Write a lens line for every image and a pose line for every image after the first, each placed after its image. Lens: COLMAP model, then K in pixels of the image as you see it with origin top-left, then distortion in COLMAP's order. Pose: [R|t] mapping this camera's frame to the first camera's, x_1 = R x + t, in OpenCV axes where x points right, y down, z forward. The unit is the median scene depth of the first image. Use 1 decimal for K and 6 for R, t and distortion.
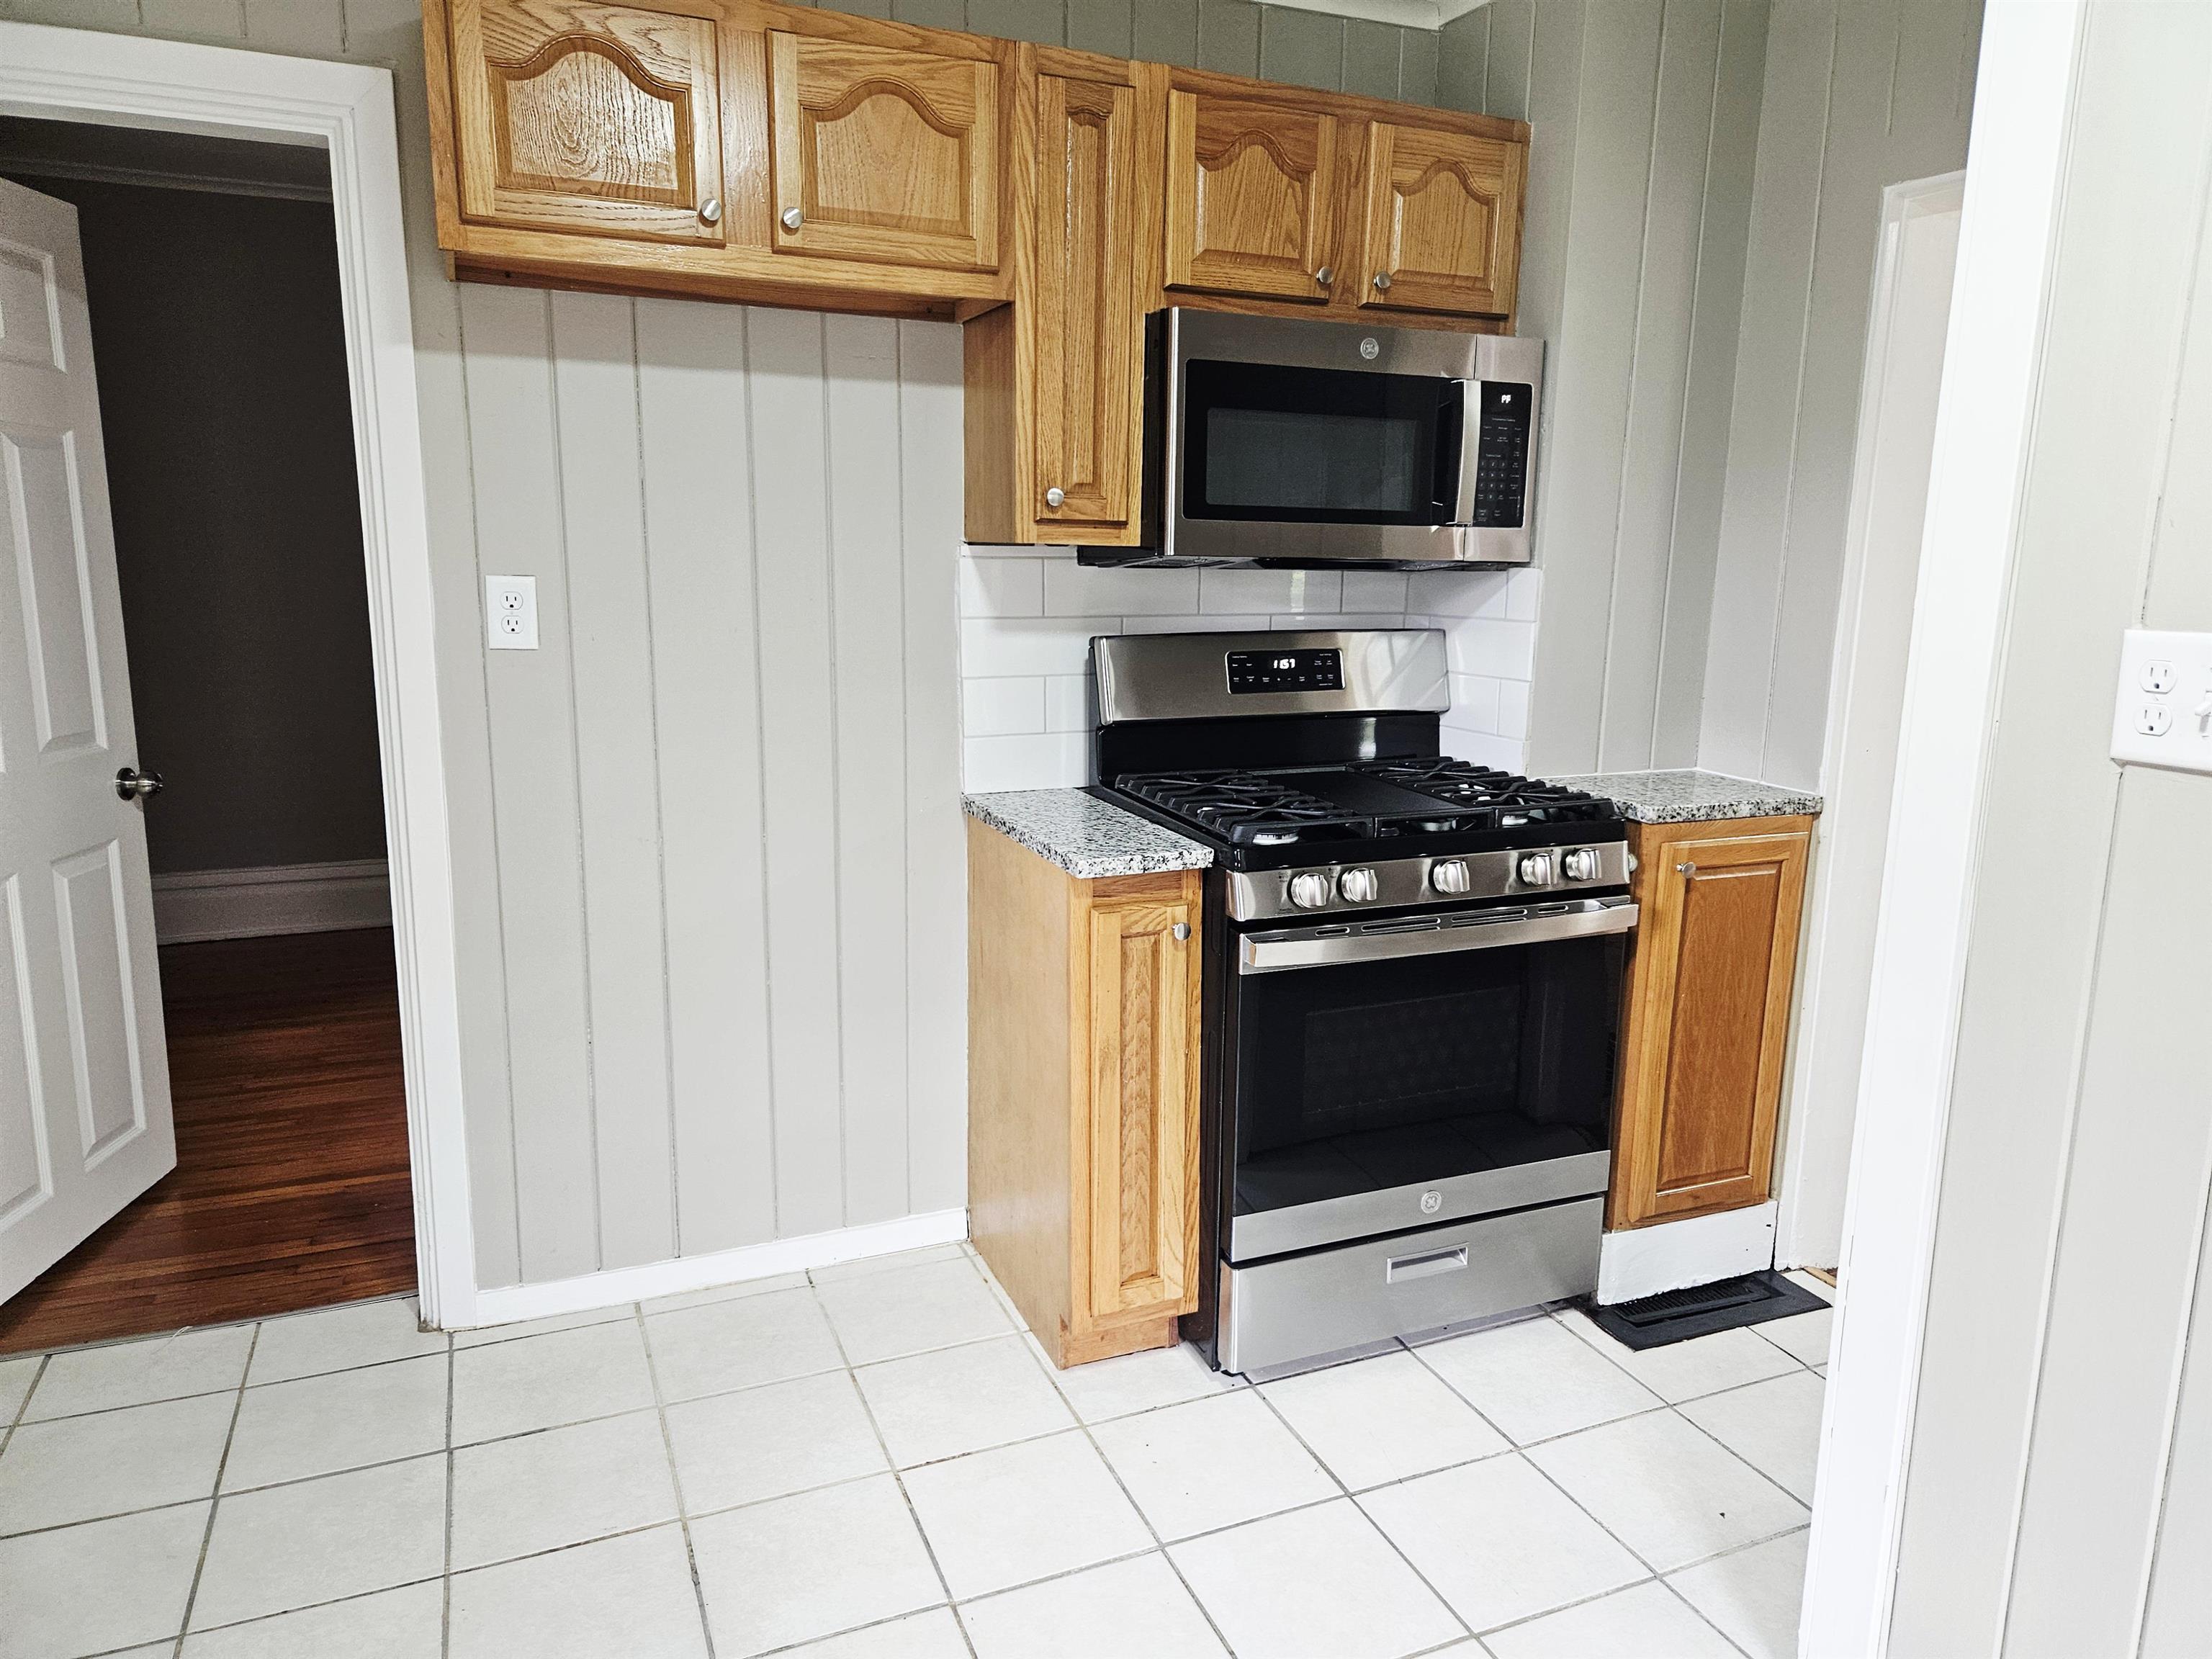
lens RADIAL K [[1455.7, 0, 1111.0], [0, 1455.7, 830.5], [0, 0, 1]] dist [0.068109, -0.045373]
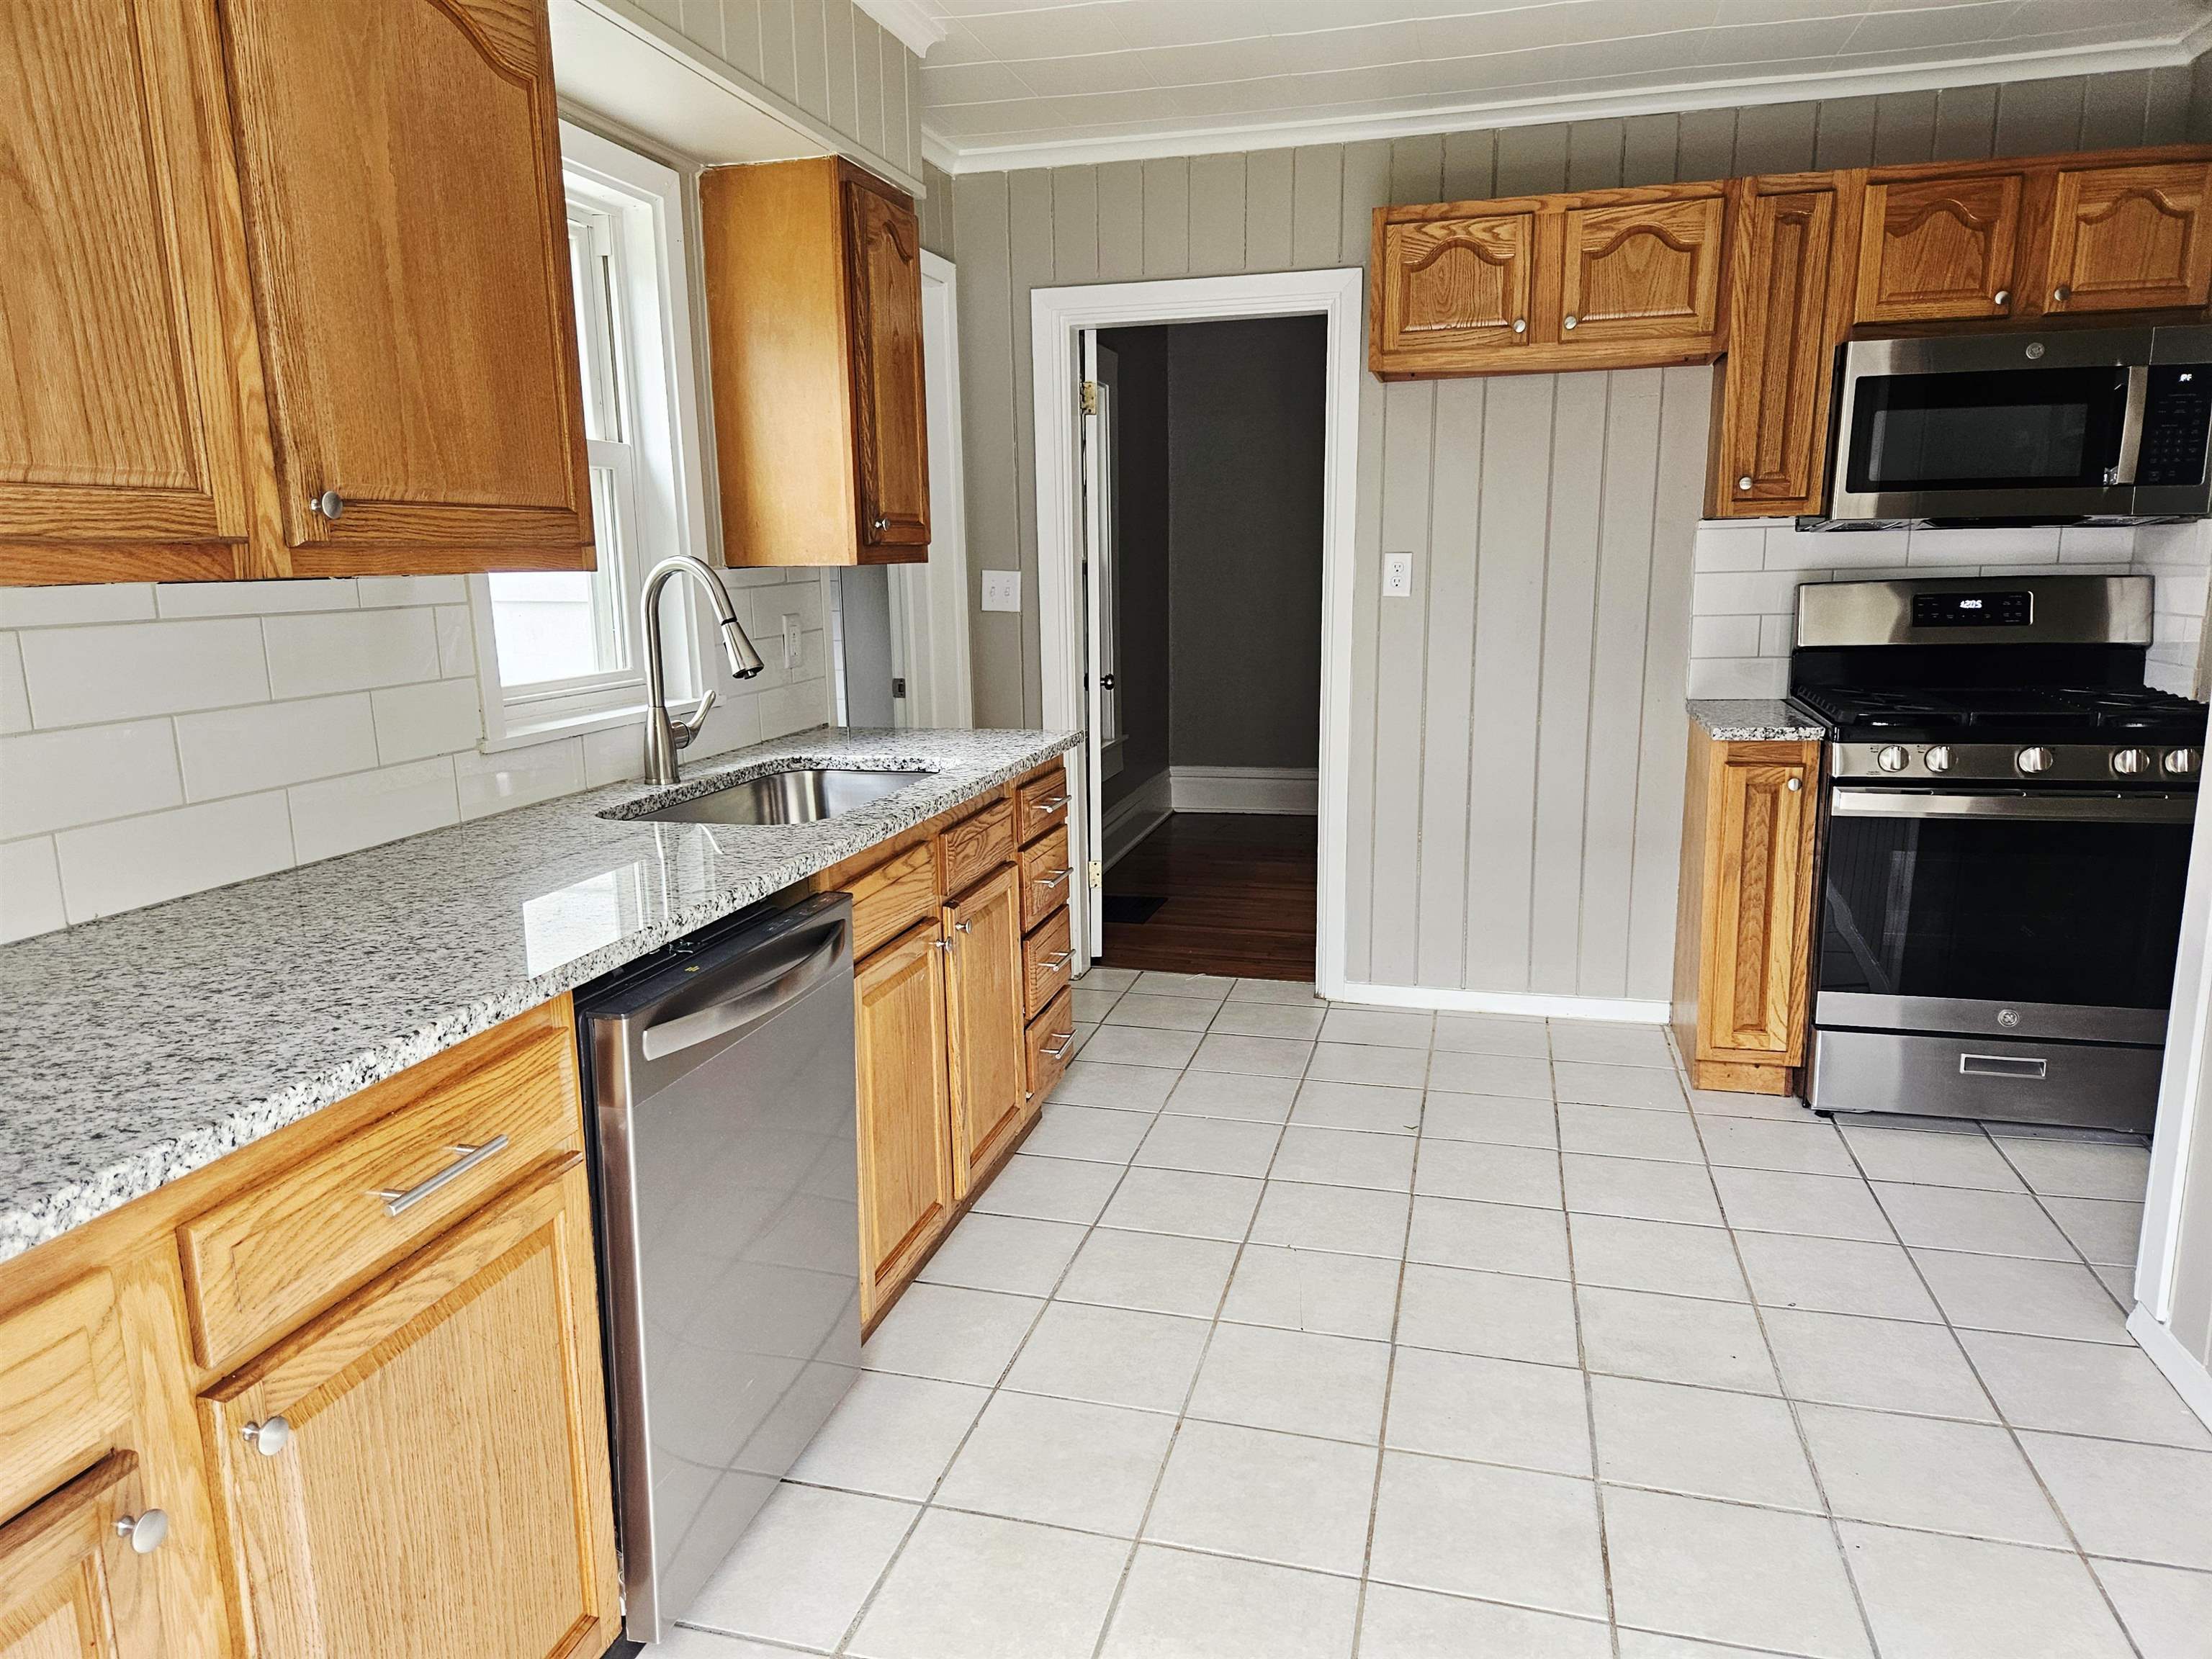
lens RADIAL K [[1455.7, 0, 1111.0], [0, 1455.7, 830.5], [0, 0, 1]] dist [0.068109, -0.045373]
pose [[0.793045, 0.089090, -0.602613, 0.368545], [-0.087488, 0.995649, 0.032061, 0.118852], [0.602848, 0.027296, 0.797389, -0.521349]]
